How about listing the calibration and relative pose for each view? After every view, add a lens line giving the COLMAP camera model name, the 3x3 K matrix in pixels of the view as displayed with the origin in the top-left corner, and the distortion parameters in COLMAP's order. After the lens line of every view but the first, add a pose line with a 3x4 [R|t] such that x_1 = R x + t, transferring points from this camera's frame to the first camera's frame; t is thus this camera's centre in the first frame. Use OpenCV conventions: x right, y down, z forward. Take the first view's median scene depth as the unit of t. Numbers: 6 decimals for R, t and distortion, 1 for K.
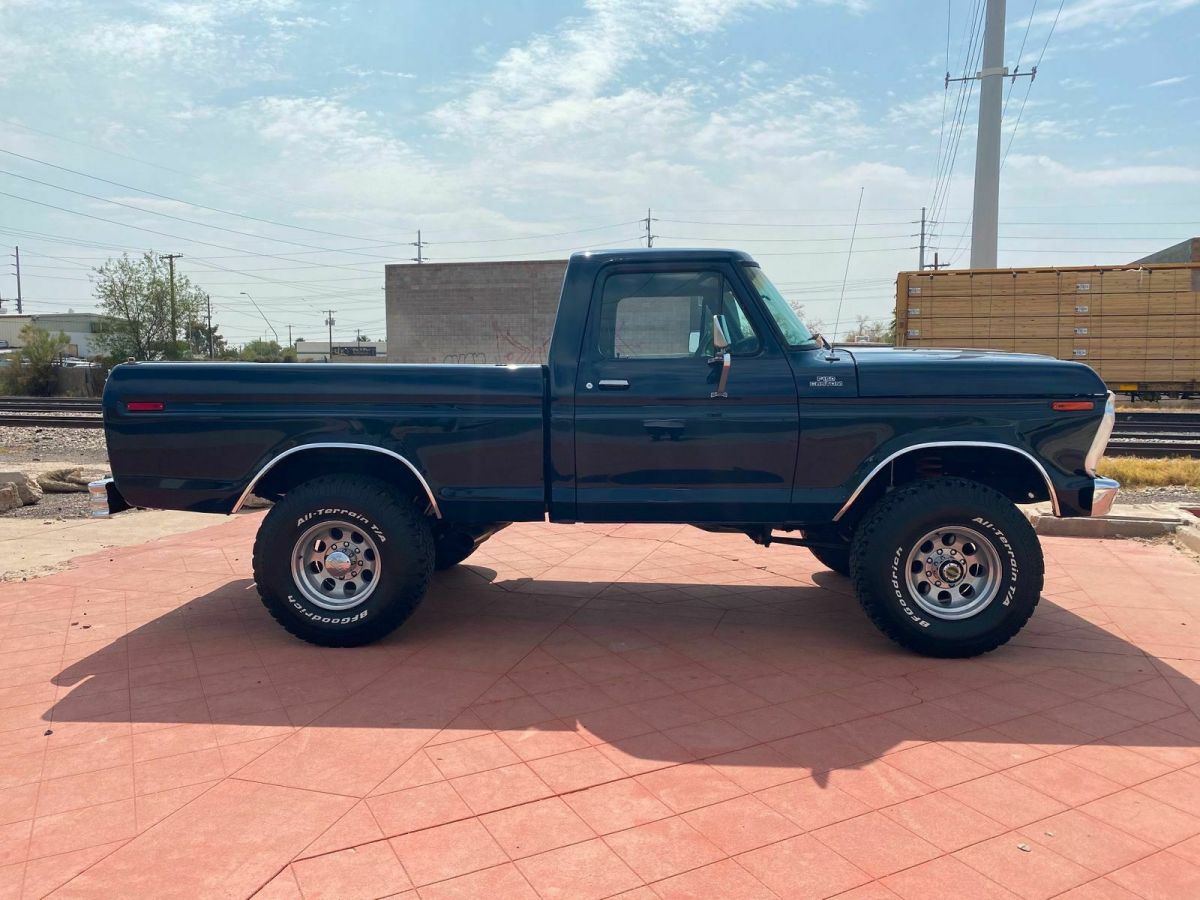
lens RADIAL K [[919.9, 0, 607.4], [0, 919.9, 458.7], [0, 0, 1]] dist [0.024050, -0.023360]
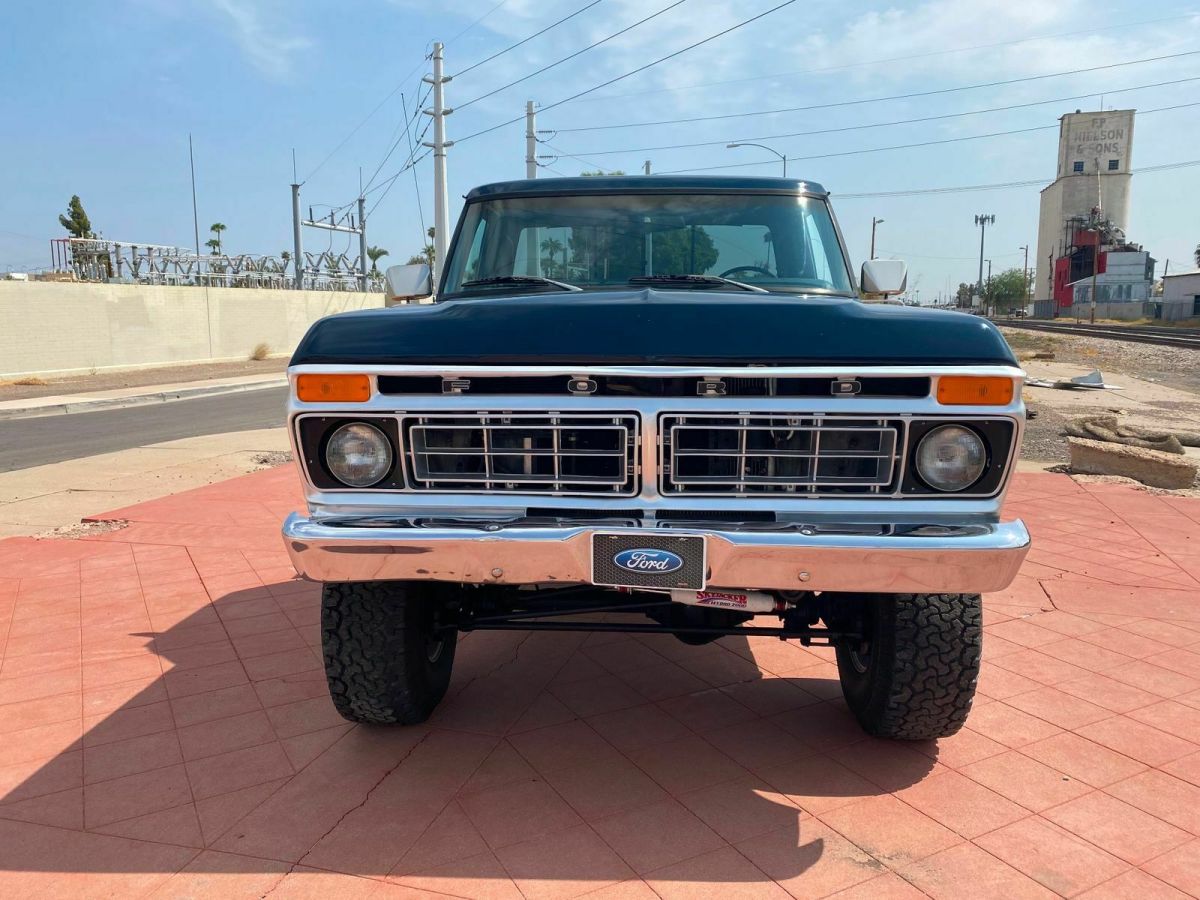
lens RADIAL K [[919.9, 0, 595.8], [0, 919.9, 452.2], [0, 0, 1]] dist [0.024050, -0.023360]
pose [[0.011404, 0.147312, -0.989024, 0.166523], [-0.095642, 0.984715, 0.145567, -0.017984], [0.995350, 0.092932, 0.025319, 0.175425]]
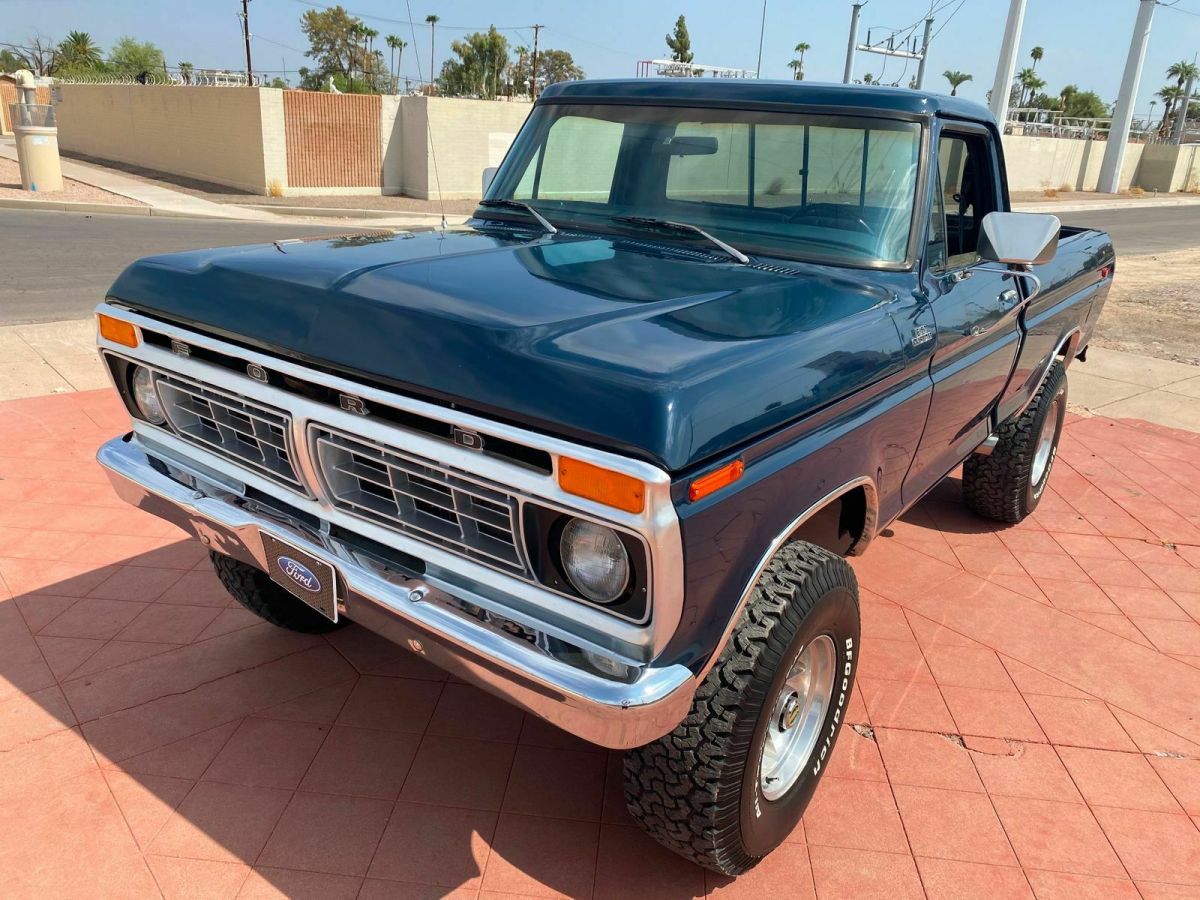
lens RADIAL K [[919.9, 0, 605.1], [0, 919.9, 444.8], [0, 0, 1]] dist [0.024050, -0.023360]
pose [[-0.541638, 0.247119, -0.803468, 0.130866], [-0.135360, 0.917700, 0.373503, -0.038876], [0.829642, 0.311061, -0.463611, 0.237326]]
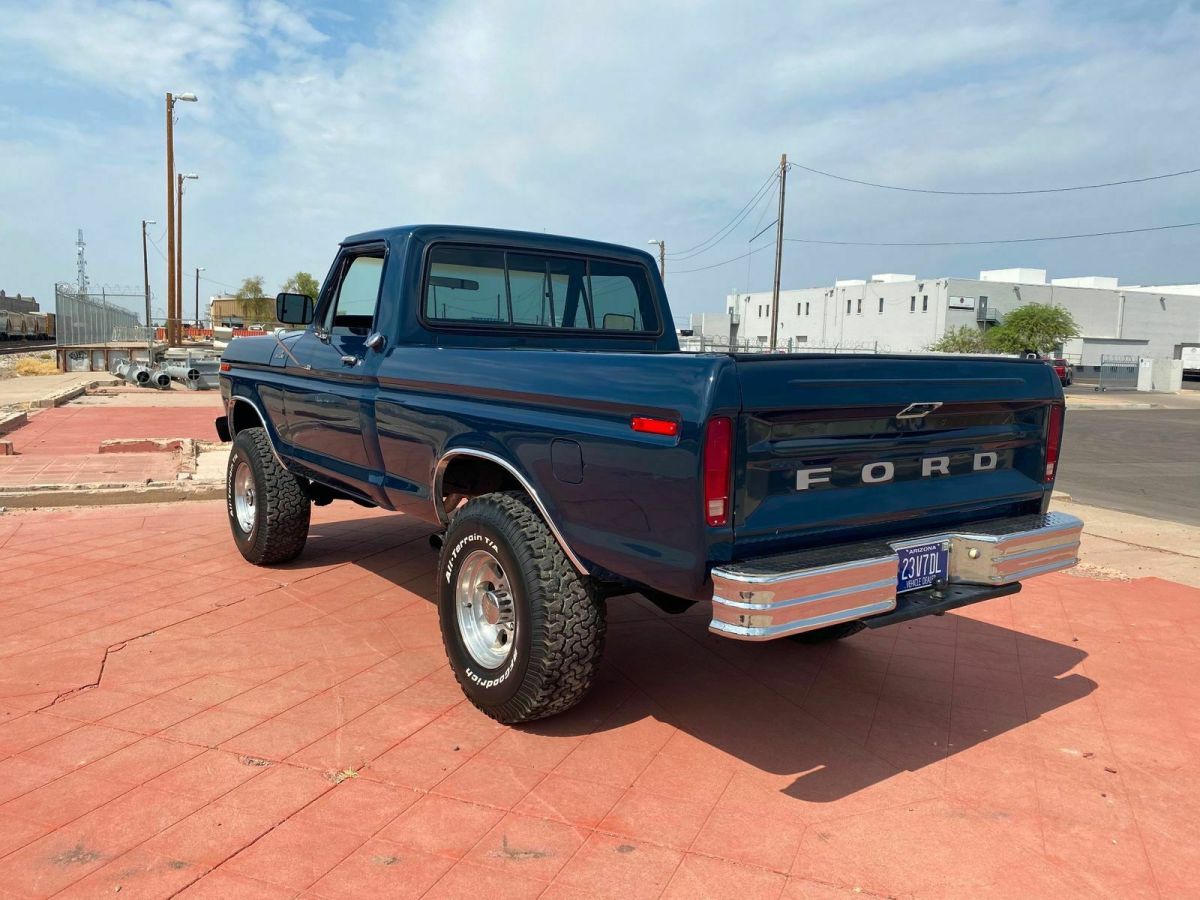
lens RADIAL K [[919.9, 0, 594.1], [0, 919.9, 456.1], [0, 0, 1]] dist [0.024050, -0.023360]
pose [[-0.641437, -0.108798, 0.759422, -0.141501], [0.051530, 0.981547, 0.184144, -0.030035], [-0.765443, 0.157250, -0.623995, 0.287084]]
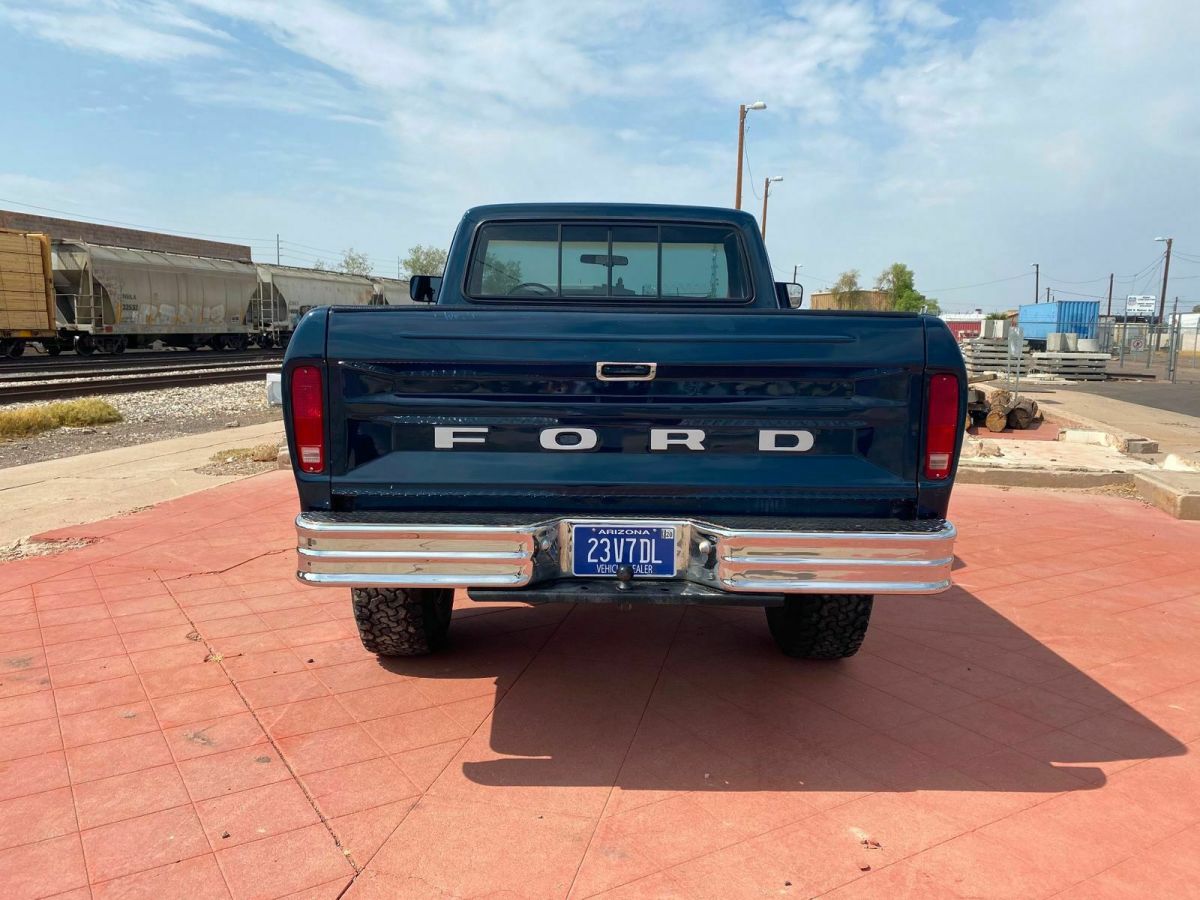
lens RADIAL K [[919.9, 0, 601.9], [0, 919.9, 451.0], [0, 0, 1]] dist [0.024050, -0.023360]
pose [[-0.065956, -0.136470, 0.988446, -0.175596], [0.087167, 0.986028, 0.141953, -0.018982], [-0.994008, 0.095523, -0.053139, 0.198872]]
